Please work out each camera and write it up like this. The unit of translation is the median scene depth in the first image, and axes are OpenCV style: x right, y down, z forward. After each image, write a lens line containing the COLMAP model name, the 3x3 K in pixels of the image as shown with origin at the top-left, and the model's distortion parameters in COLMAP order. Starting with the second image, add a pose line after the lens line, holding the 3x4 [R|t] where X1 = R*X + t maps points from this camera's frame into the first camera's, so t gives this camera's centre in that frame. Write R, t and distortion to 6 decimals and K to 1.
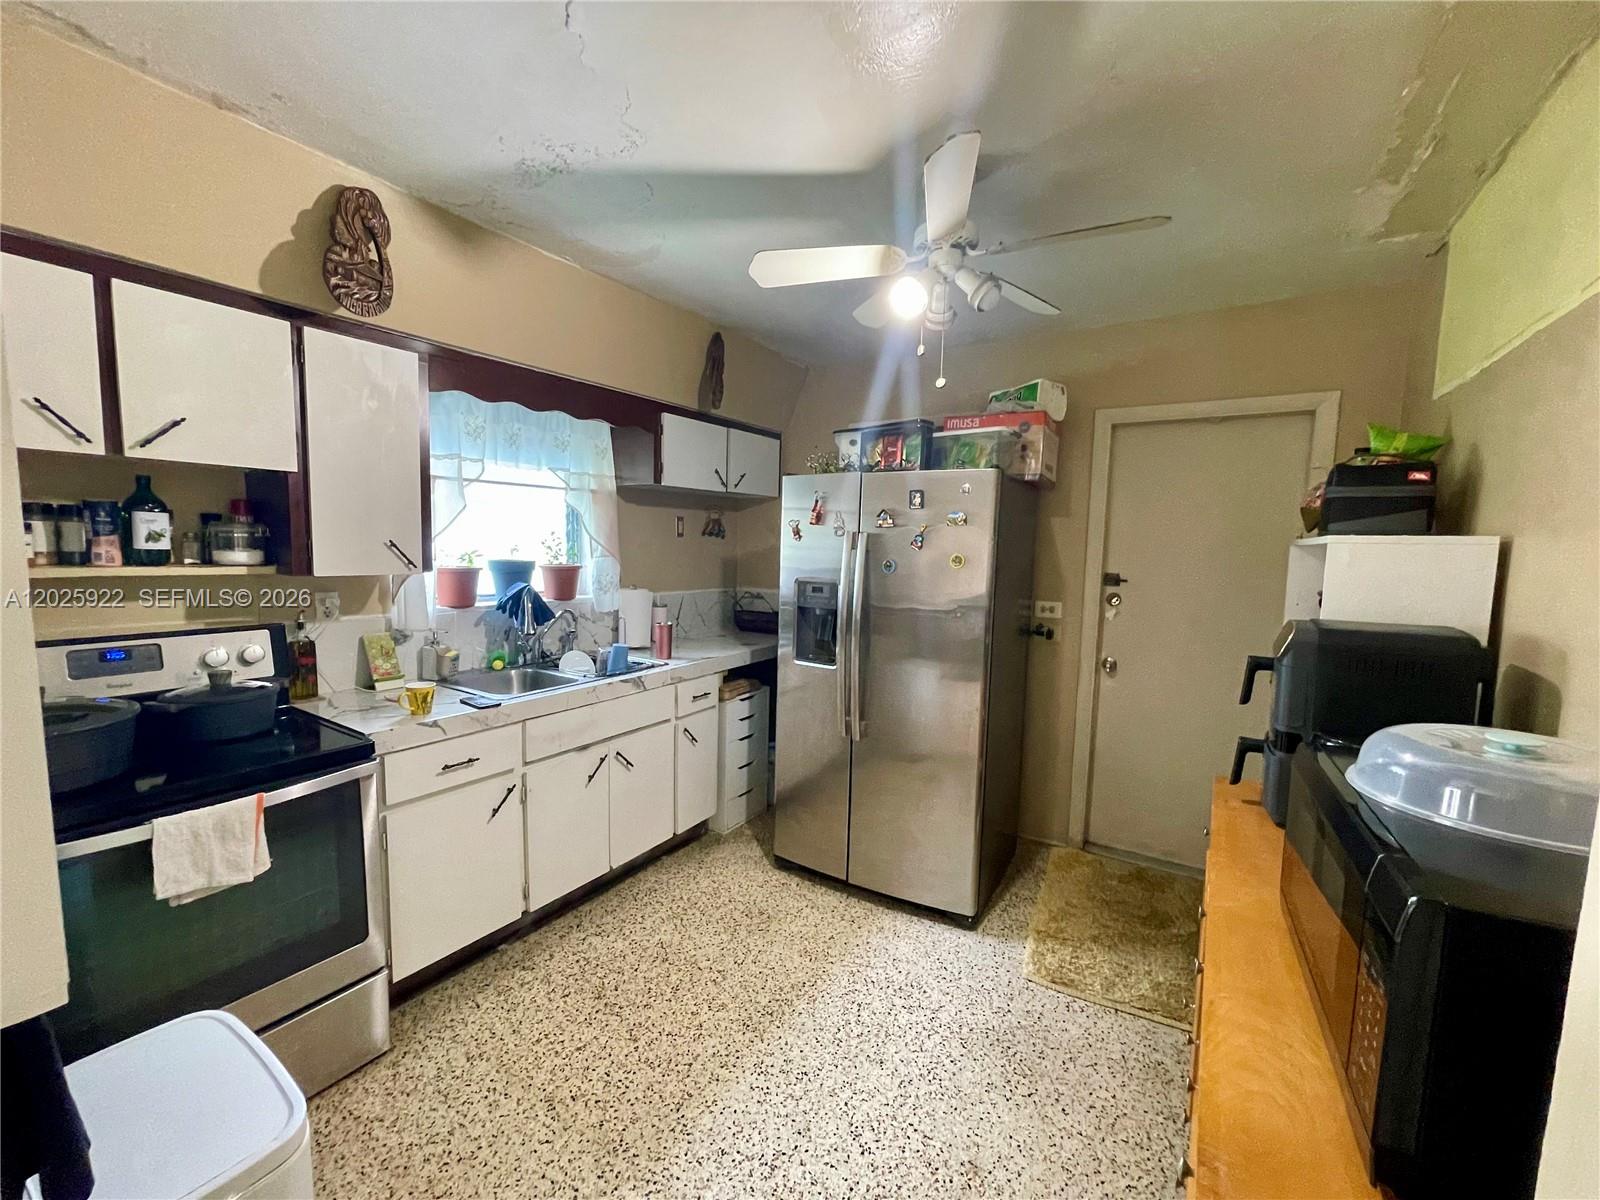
lens RADIAL K [[643.4, 0, 795.4], [0, 643.4, 607.5], [0, 0, 1]] dist [-0.004845, 0.000603]
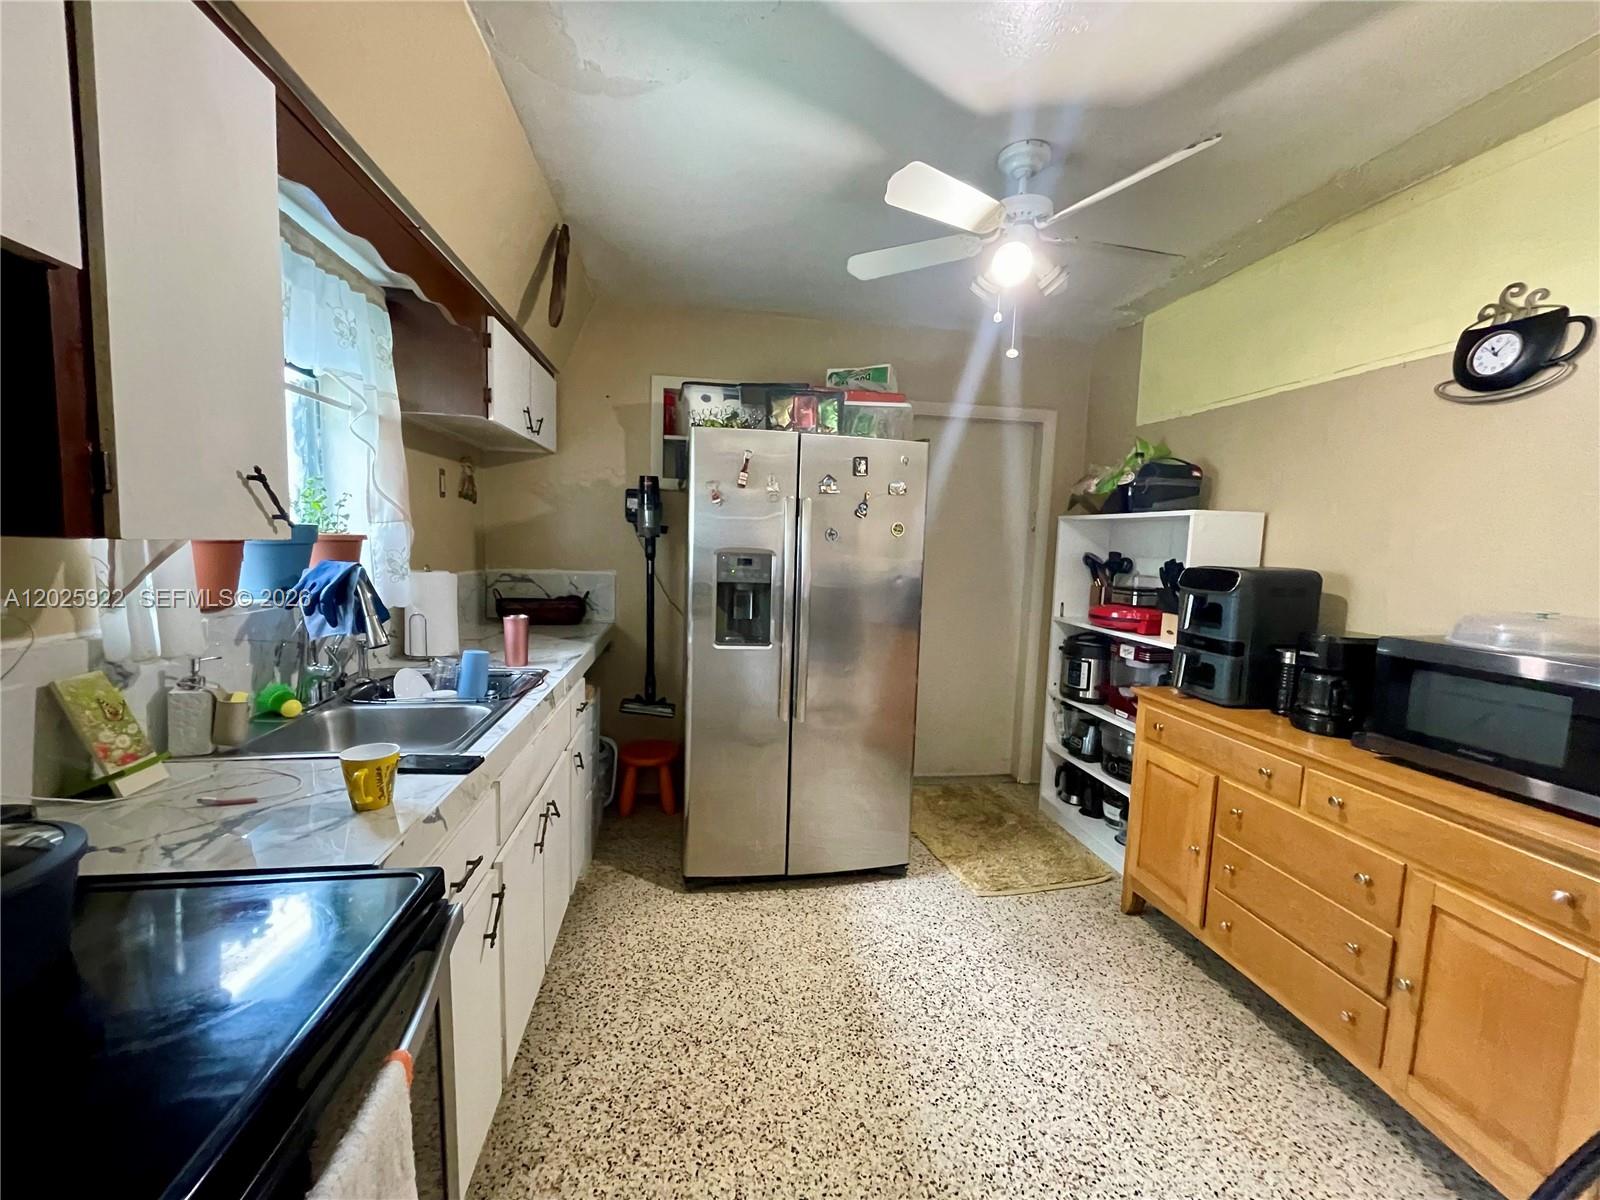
lens RADIAL K [[643.4, 0, 795.4], [0, 643.4, 607.5], [0, 0, 1]] dist [-0.004845, 0.000603]
pose [[0.753805, -0.067500, 0.653622, -0.593155], [0.050994, 0.997719, 0.044225, -0.001158], [-0.655117, -0.000006, 0.755528, 0.346153]]
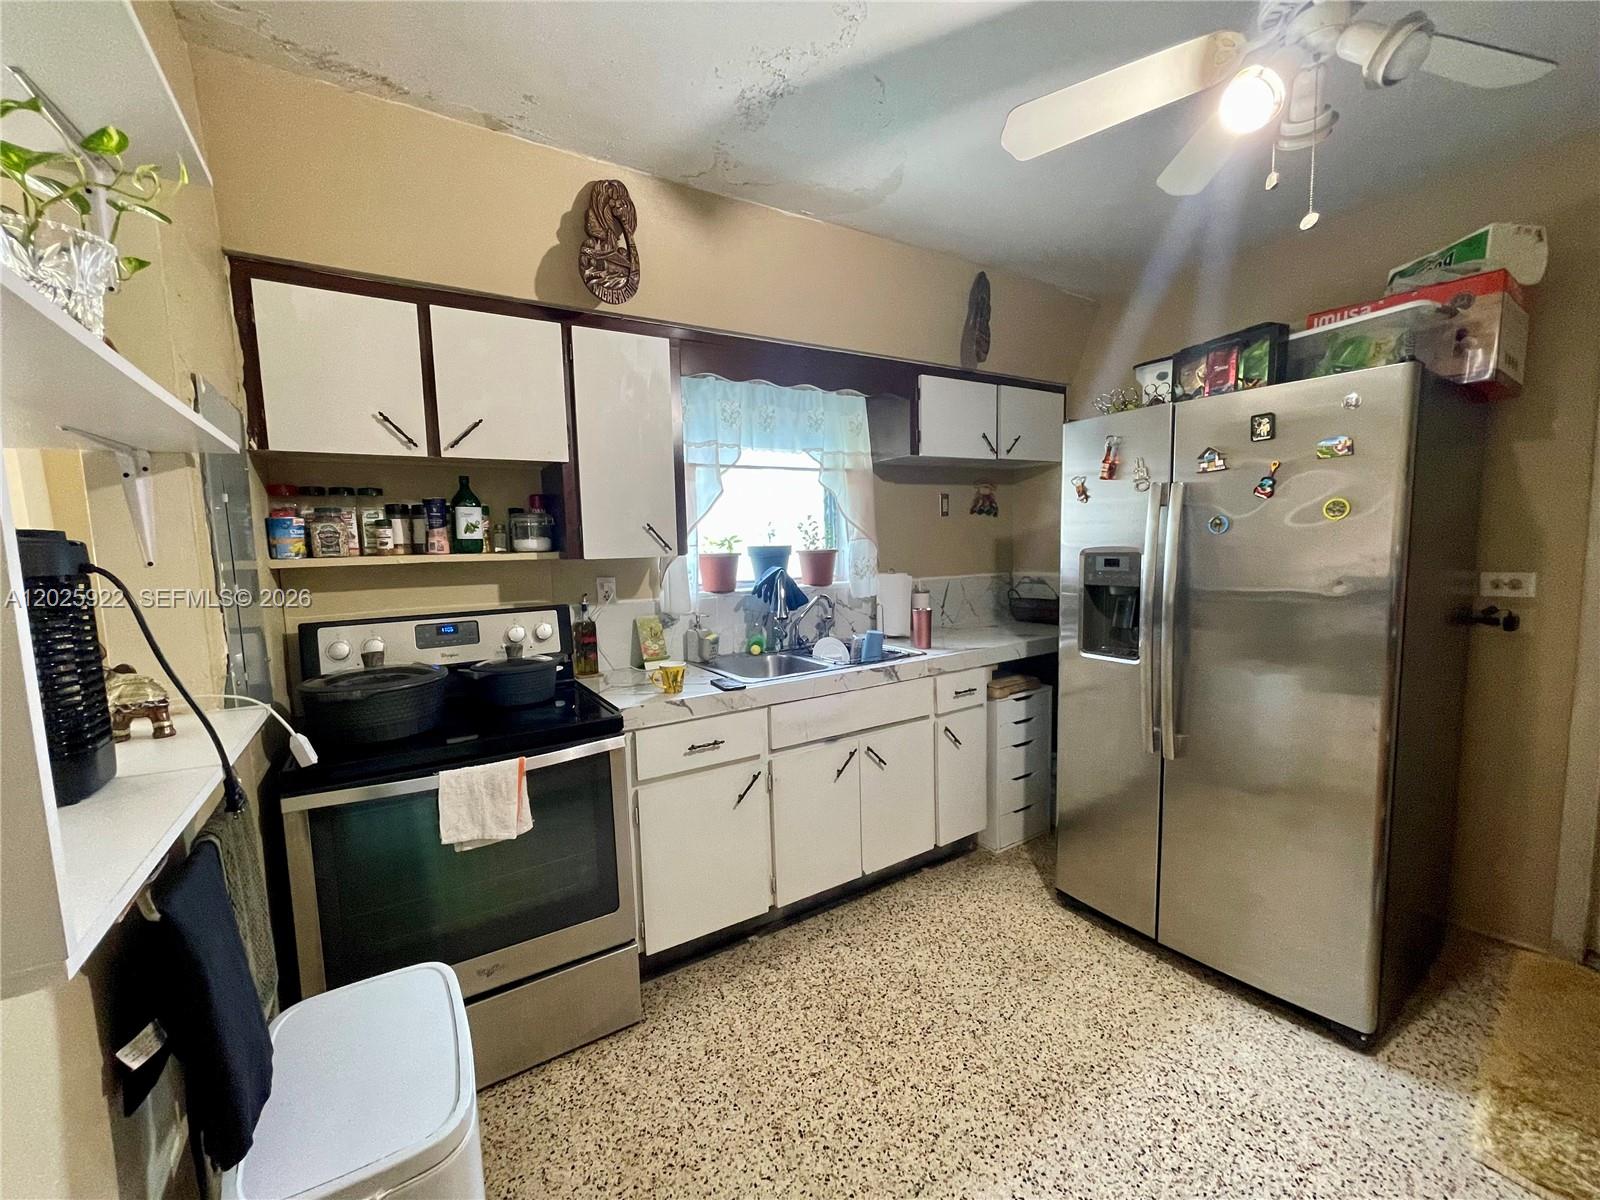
lens RADIAL K [[643.4, 0, 795.4], [0, 643.4, 607.5], [0, 0, 1]] dist [-0.004845, 0.000603]
pose [[0.905698, -0.007446, -0.423858, 0.020396], [0.007294, 0.999971, -0.001981, 0.031012], [0.423860, -0.001297, 0.905727, 0.148965]]
